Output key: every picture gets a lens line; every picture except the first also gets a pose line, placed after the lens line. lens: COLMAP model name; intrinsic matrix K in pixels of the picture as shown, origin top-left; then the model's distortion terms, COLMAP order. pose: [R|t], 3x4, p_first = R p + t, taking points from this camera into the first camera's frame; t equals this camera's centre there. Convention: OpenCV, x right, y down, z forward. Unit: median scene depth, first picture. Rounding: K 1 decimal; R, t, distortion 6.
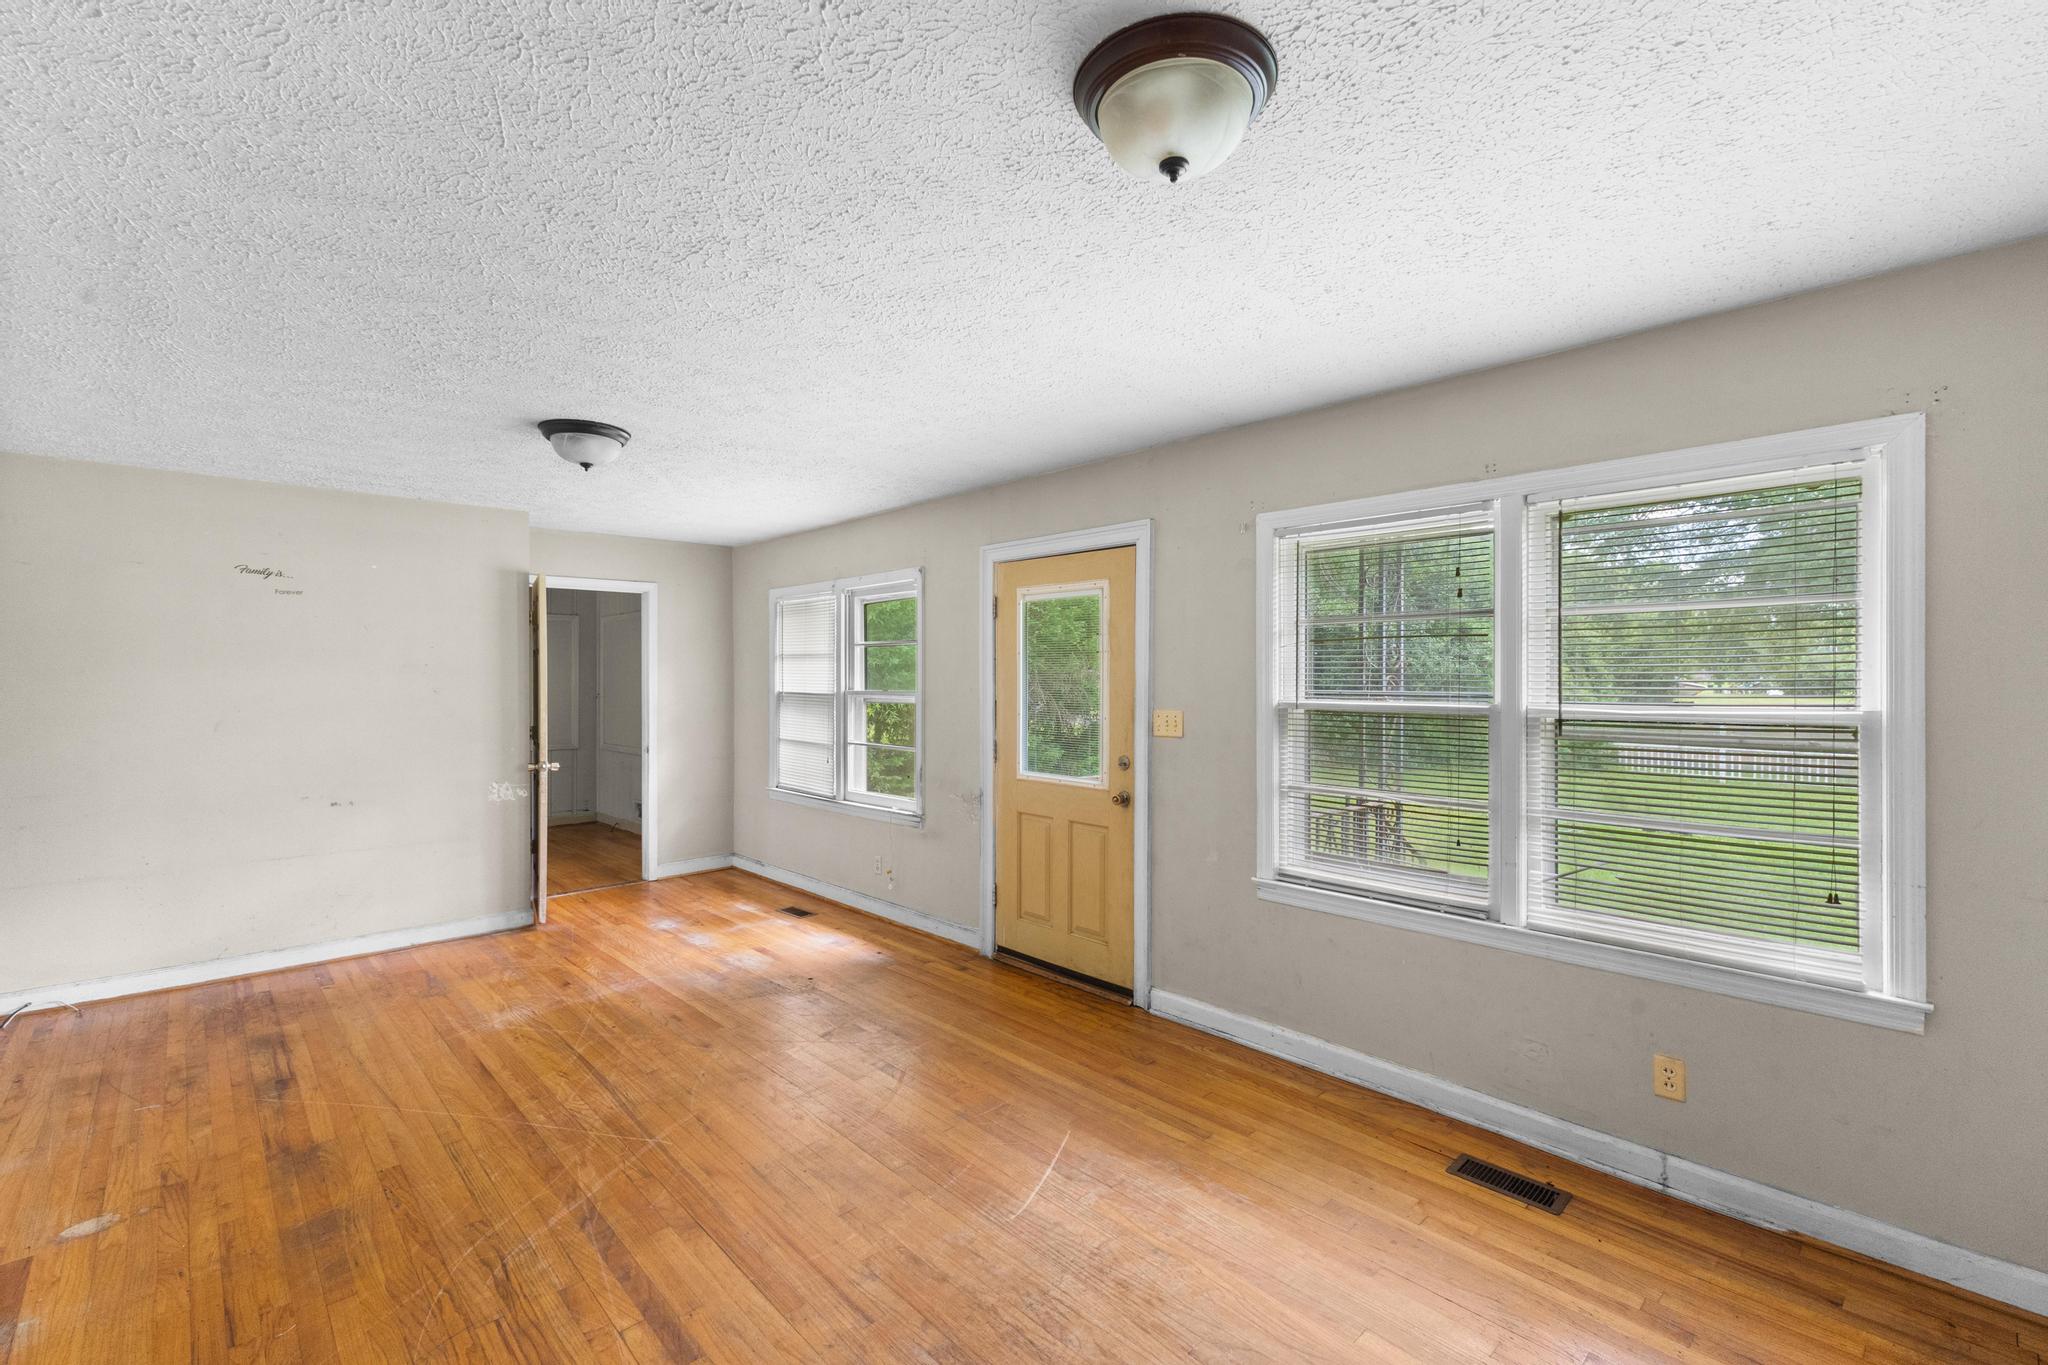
lens RADIAL K [[881.4, 0, 1022.4], [0, 881.4, 678.8], [0, 0, 1]] dist [-0.001142, -0.000427]
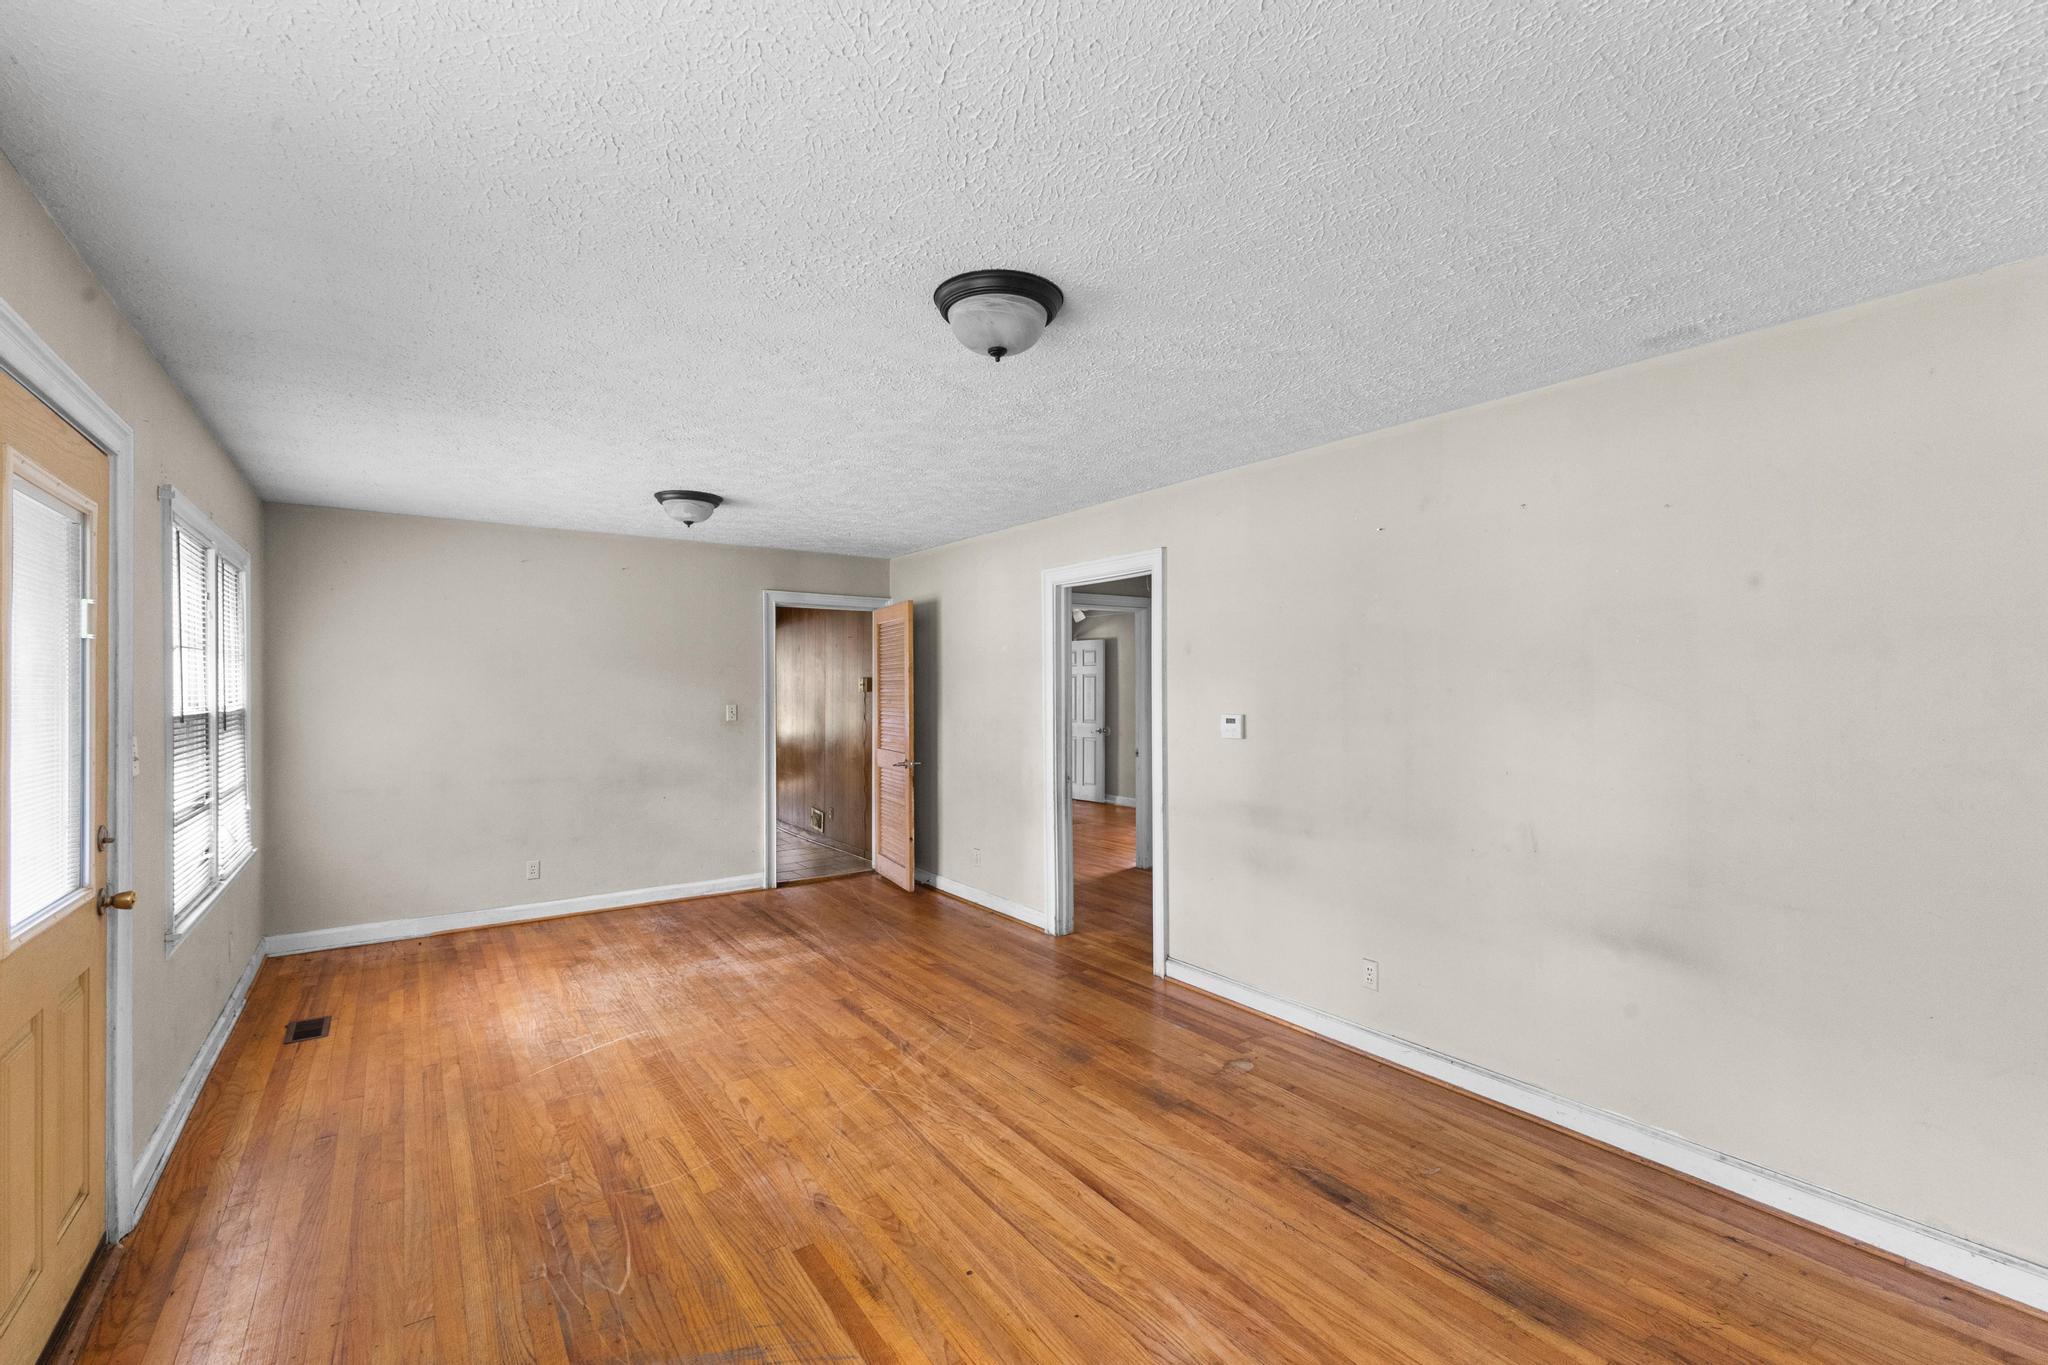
lens RADIAL K [[881.4, 0, 1023.8], [0, 881.4, 684.3], [0, 0, 1]] dist [-0.001142, -0.000427]
pose [[-0.989352, 0.002603, 0.145517, -0.741493], [0.002852, 0.999995, 0.001497, -0.003563], [-0.145512, 0.001896, -0.989355, 1.995868]]
